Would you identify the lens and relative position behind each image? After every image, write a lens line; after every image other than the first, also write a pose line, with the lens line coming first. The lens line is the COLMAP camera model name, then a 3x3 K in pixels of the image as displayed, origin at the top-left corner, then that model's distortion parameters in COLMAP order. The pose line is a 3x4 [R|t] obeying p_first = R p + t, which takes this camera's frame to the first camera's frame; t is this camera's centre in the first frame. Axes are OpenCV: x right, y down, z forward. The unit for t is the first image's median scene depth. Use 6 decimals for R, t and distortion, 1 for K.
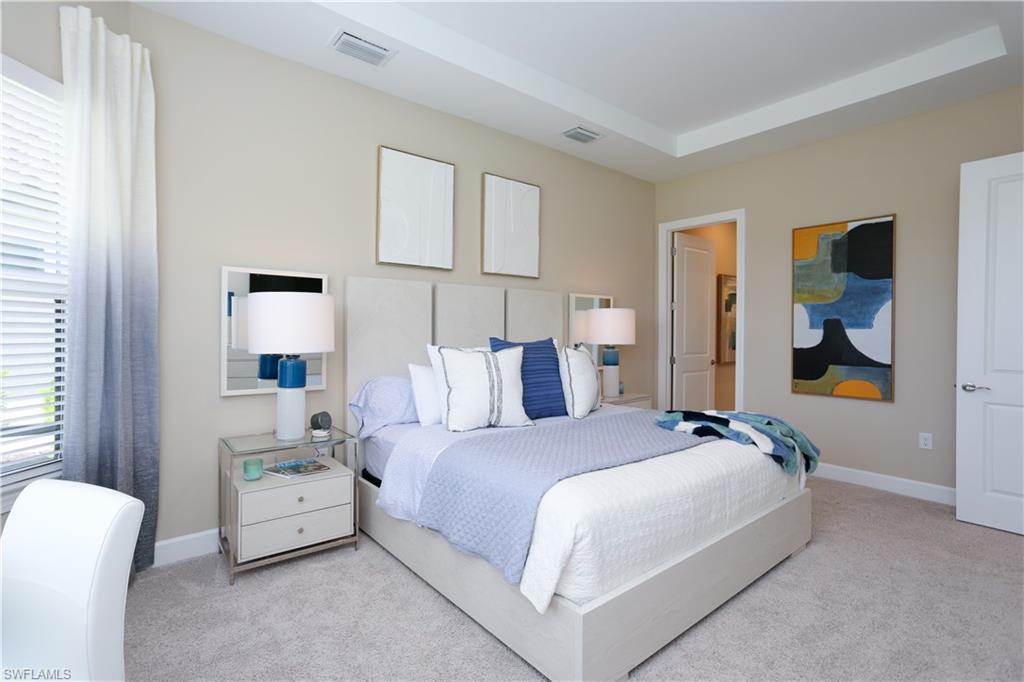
lens RADIAL K [[497.1, 0, 511.5], [0, 497.1, 339.4], [0, 0, 1]] dist [-0.050195, 0.013631]
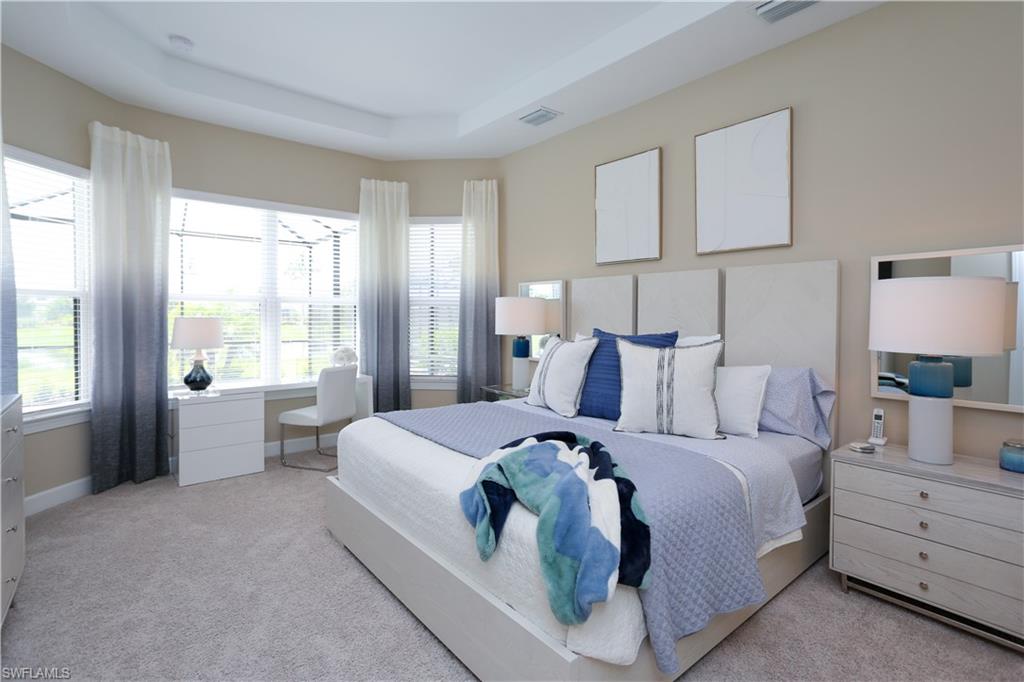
lens RADIAL K [[497.1, 0, 519.1], [0, 497.1, 339.8], [0, 0, 1]] dist [-0.050195, 0.013631]
pose [[-0.043475, 0.035628, -0.998419, 0.852160], [-0.026604, 0.998968, 0.036806, -0.011309], [0.998700, 0.028162, -0.042483, 0.782493]]
